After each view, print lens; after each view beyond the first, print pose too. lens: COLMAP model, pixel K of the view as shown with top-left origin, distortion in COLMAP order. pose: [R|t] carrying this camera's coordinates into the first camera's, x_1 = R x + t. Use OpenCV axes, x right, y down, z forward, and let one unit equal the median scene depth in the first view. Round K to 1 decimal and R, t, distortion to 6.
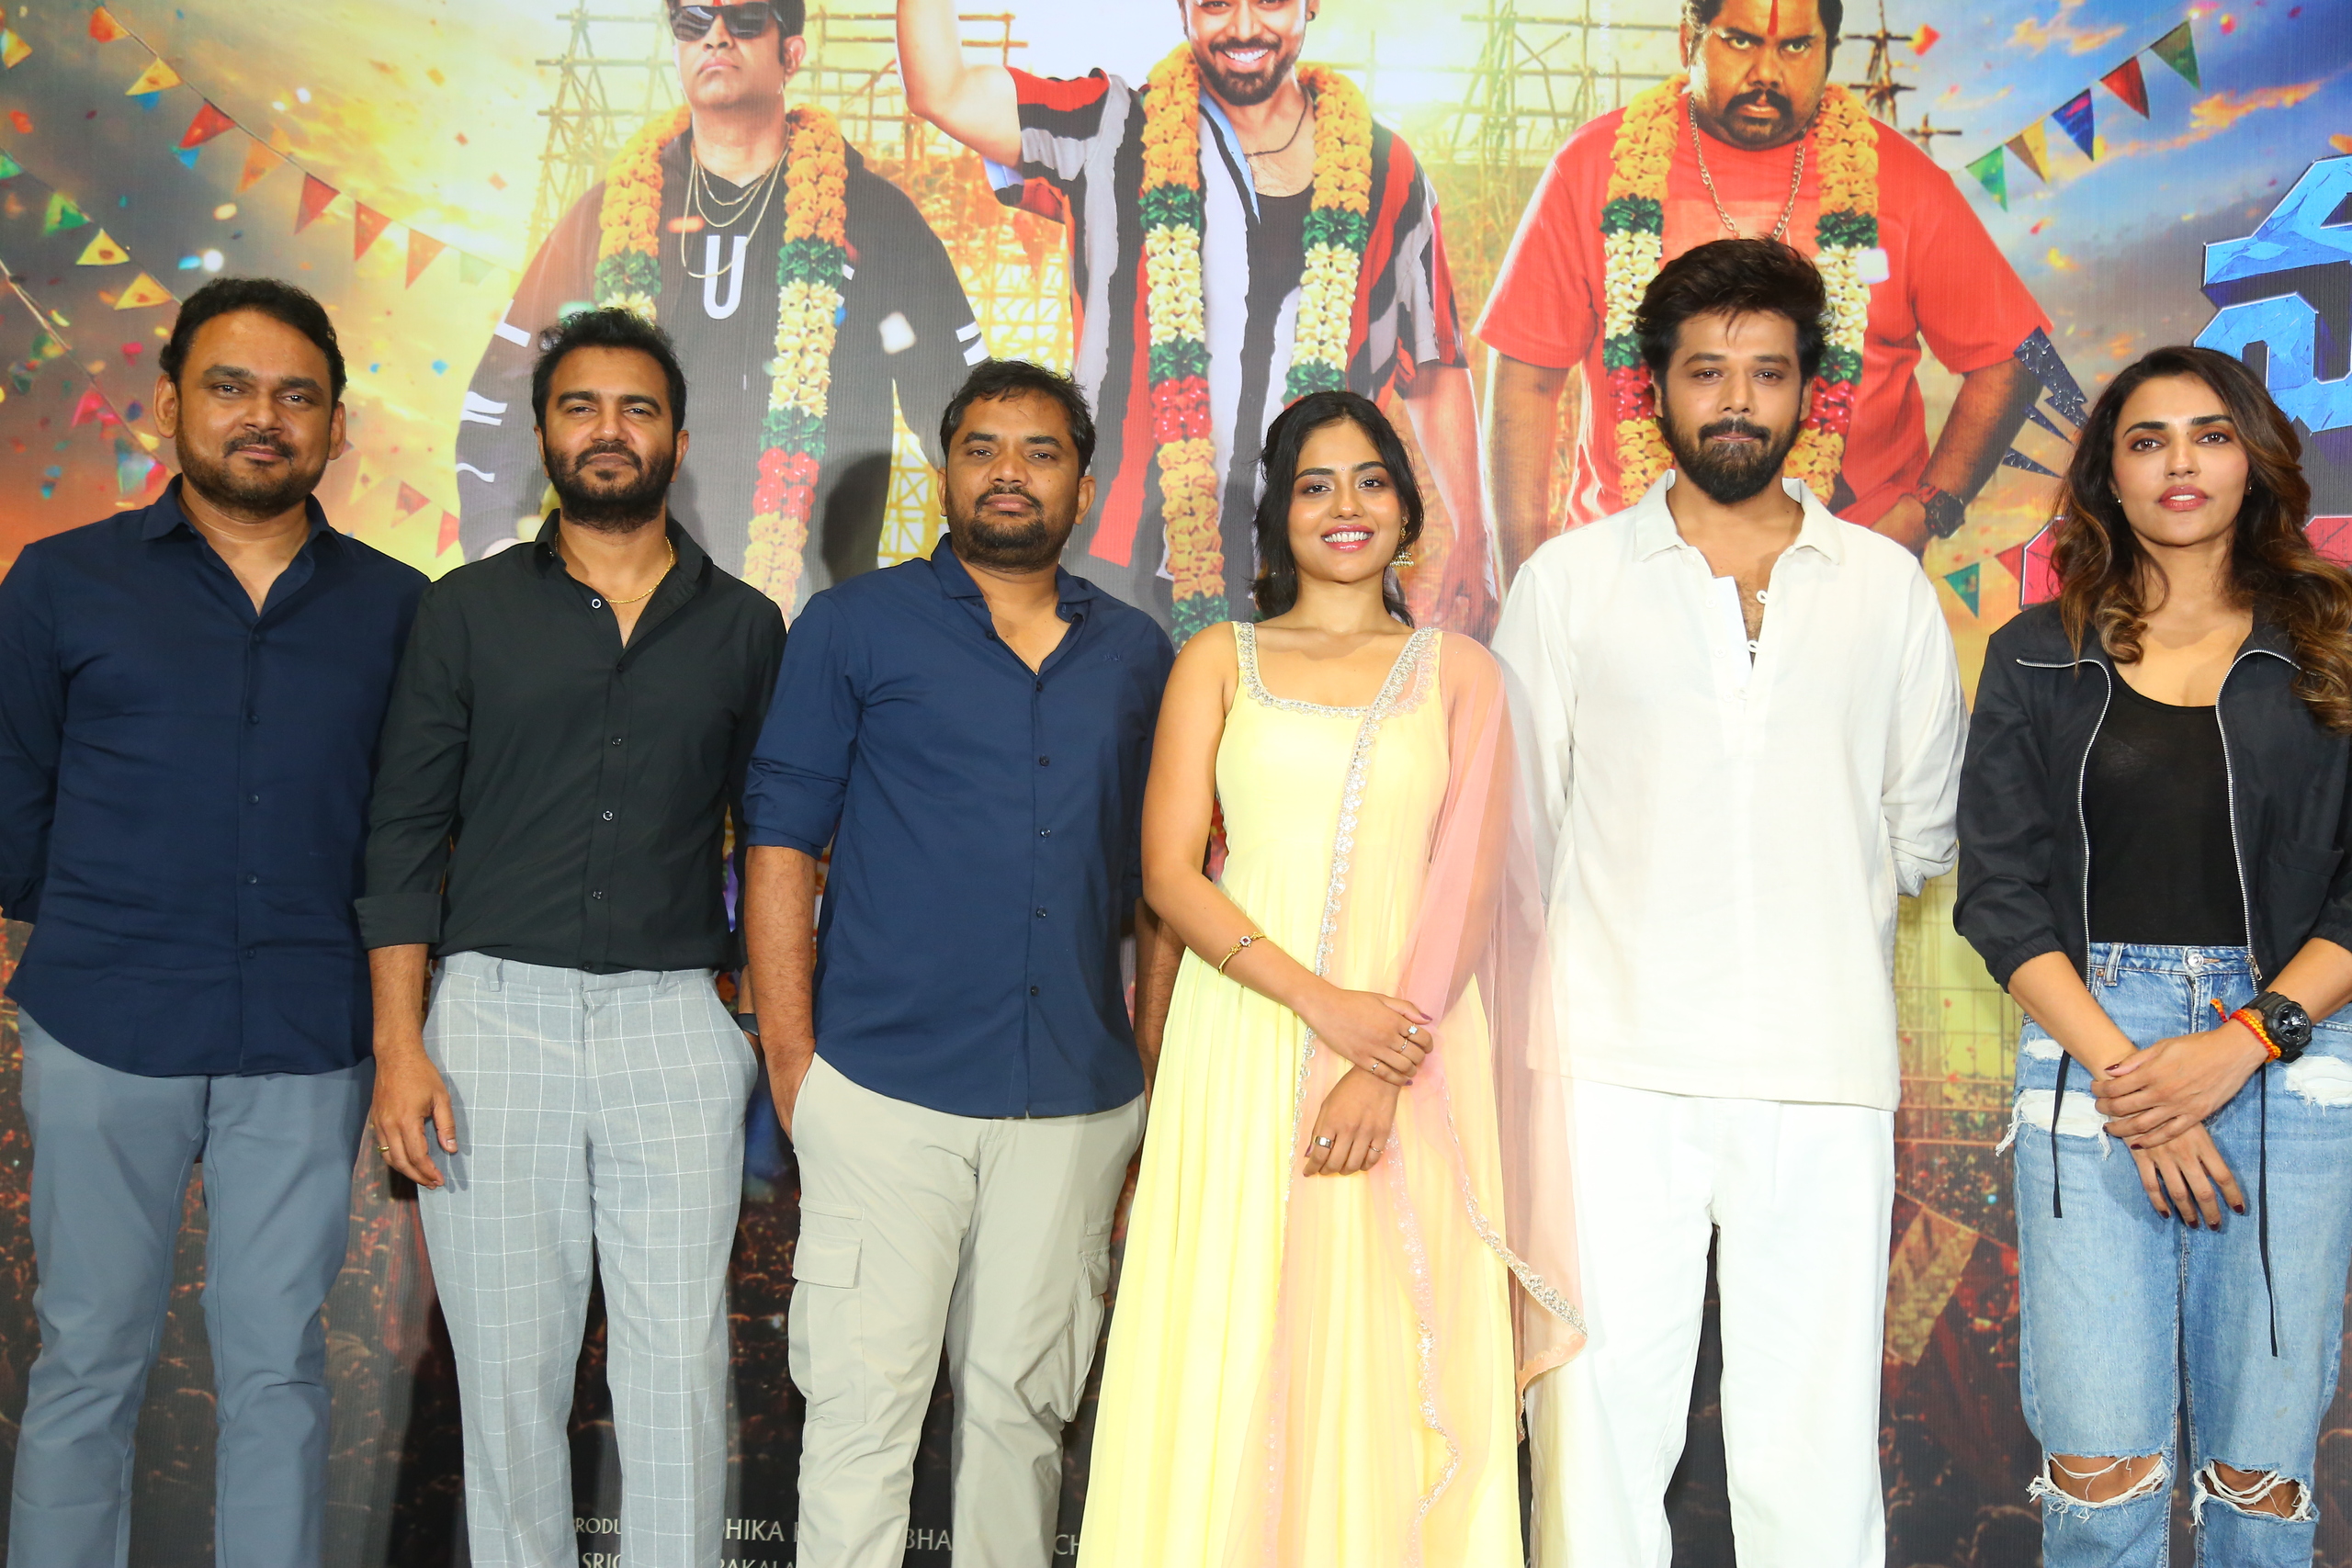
lens RADIAL K [[2879.8, 0, 1165.4], [0, 2879.8, 774.8], [0, 0, 1]] dist [0.054466, 0.172610]
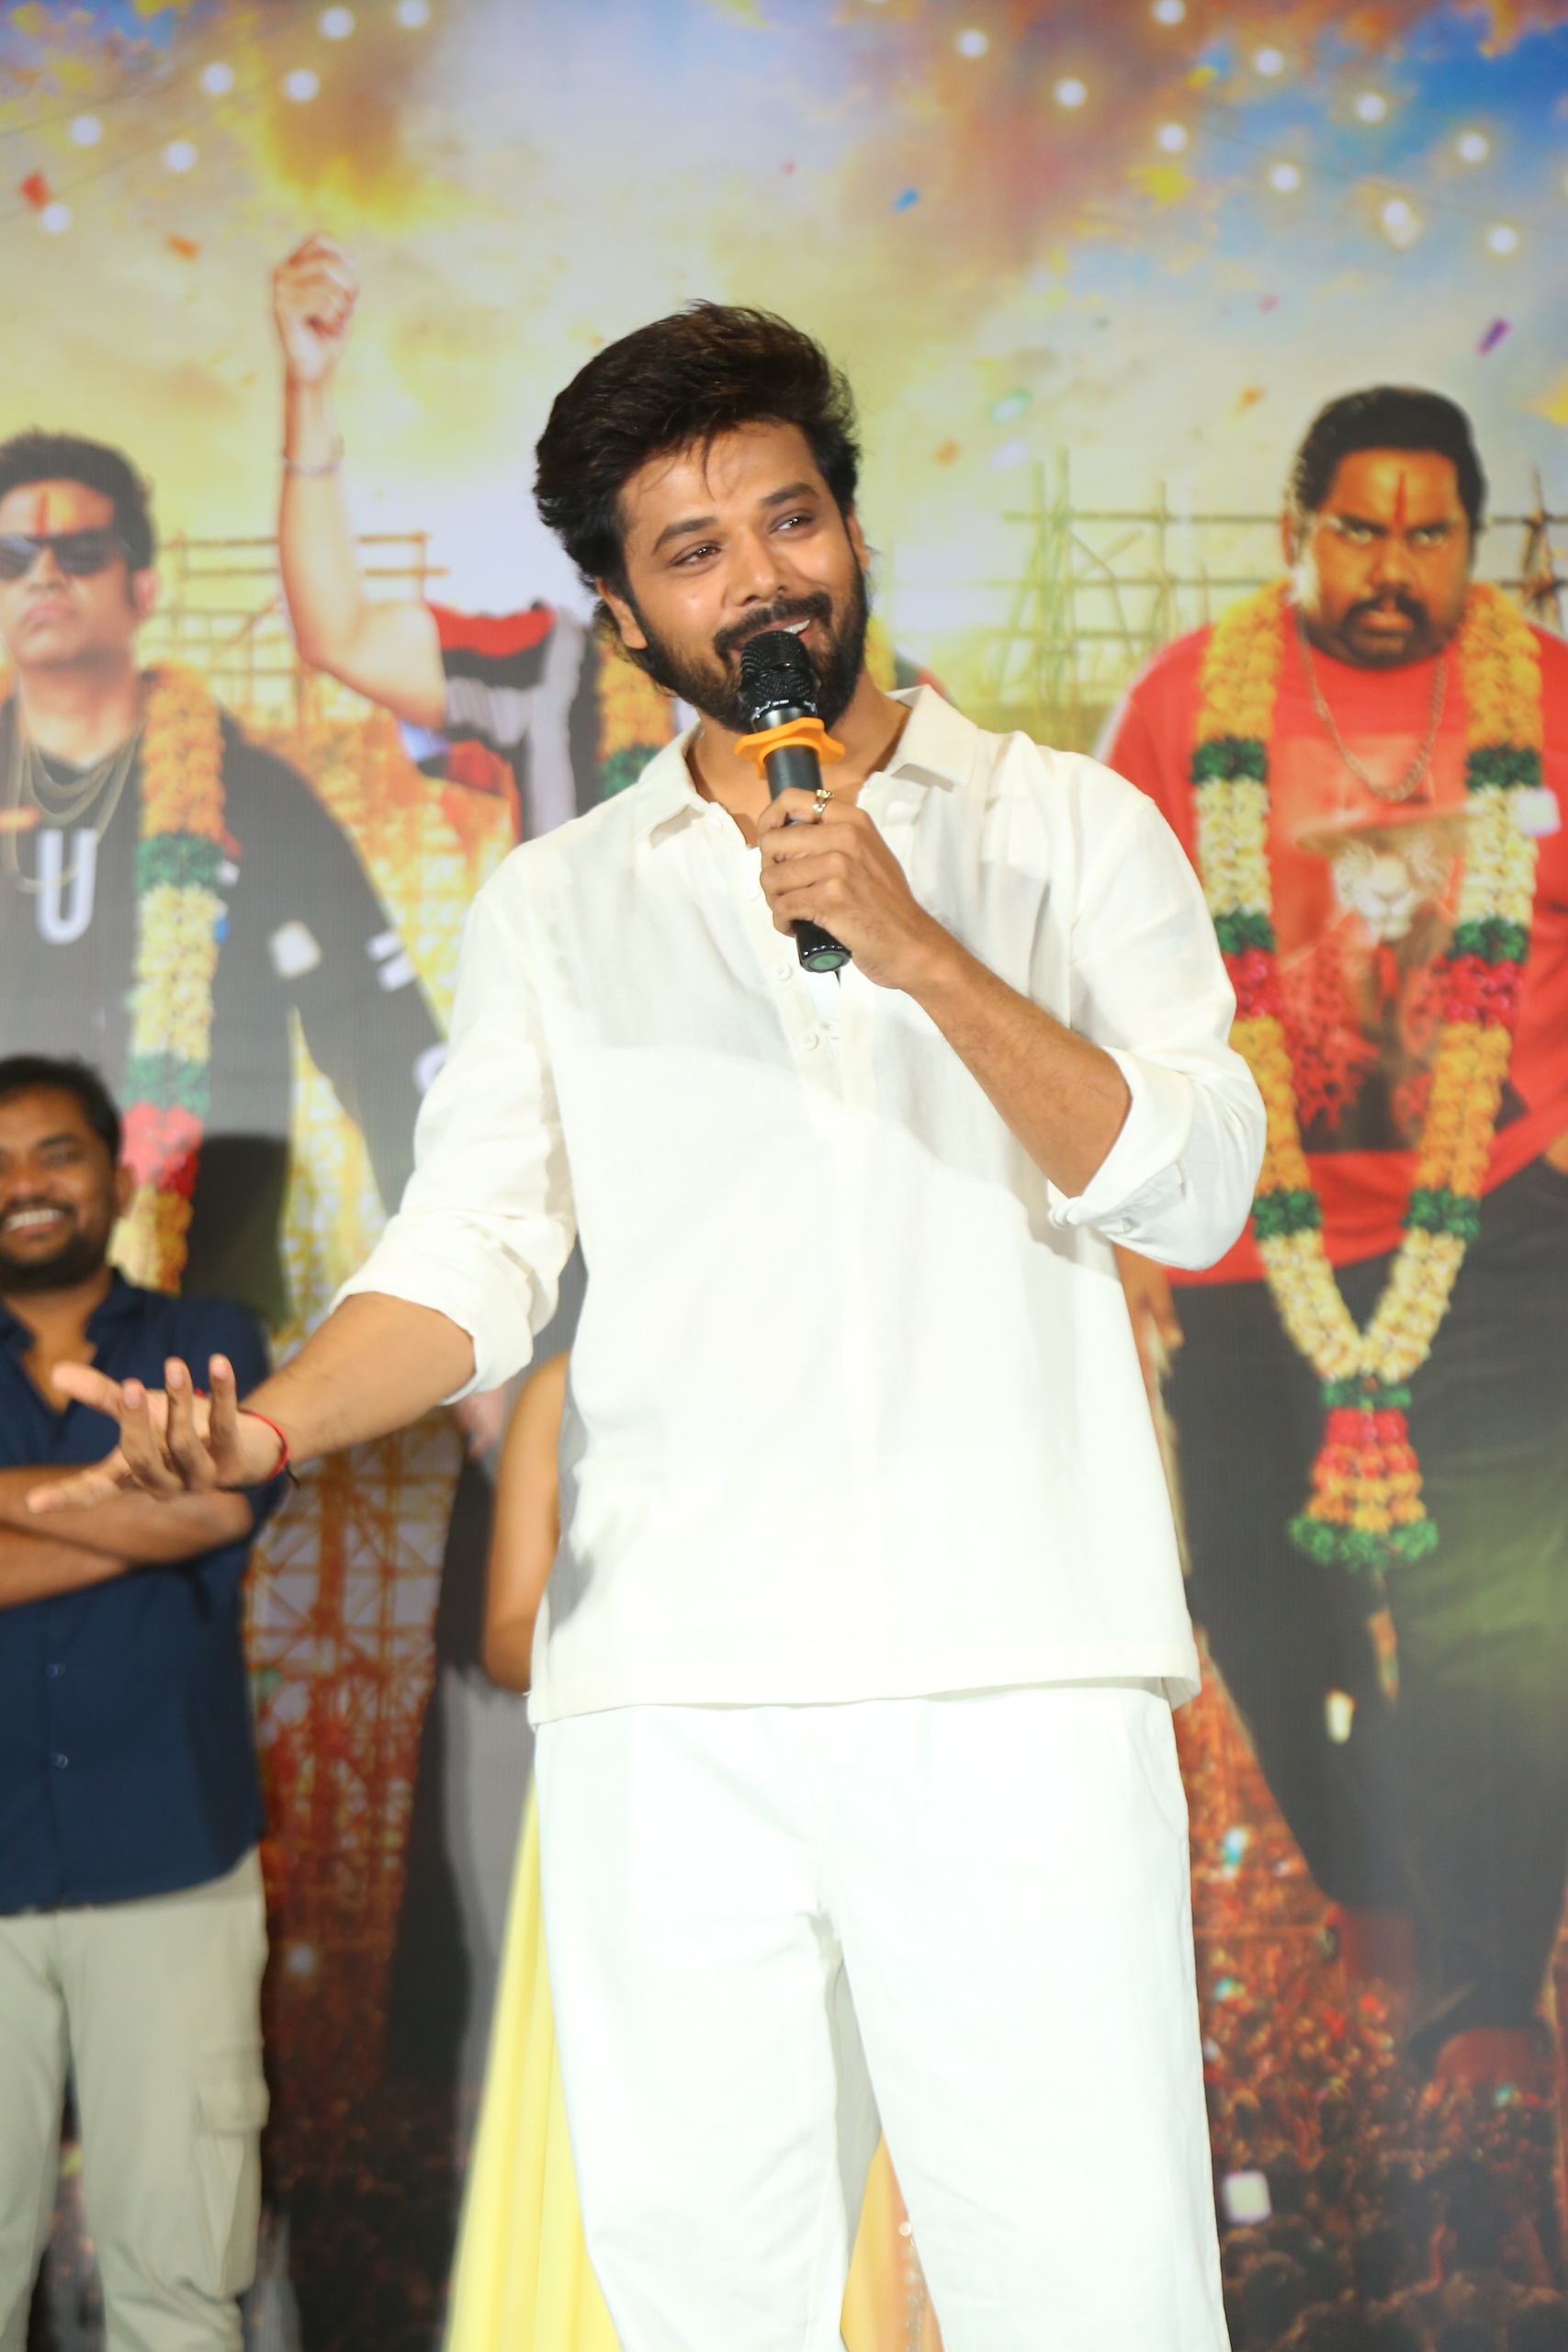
lens RADIAL K [[6445.0, 0, 771.9], [0, 6445.0, 1188.0], [0, 0, 1]] dist [0.680151, -1.392481]
pose [[0.998942, -0.044775, -0.010475, 0.050852], [0.043944, 0.996626, -0.069320, 0.037463], [0.013543, 0.068787, 0.997539, -0.736819]]
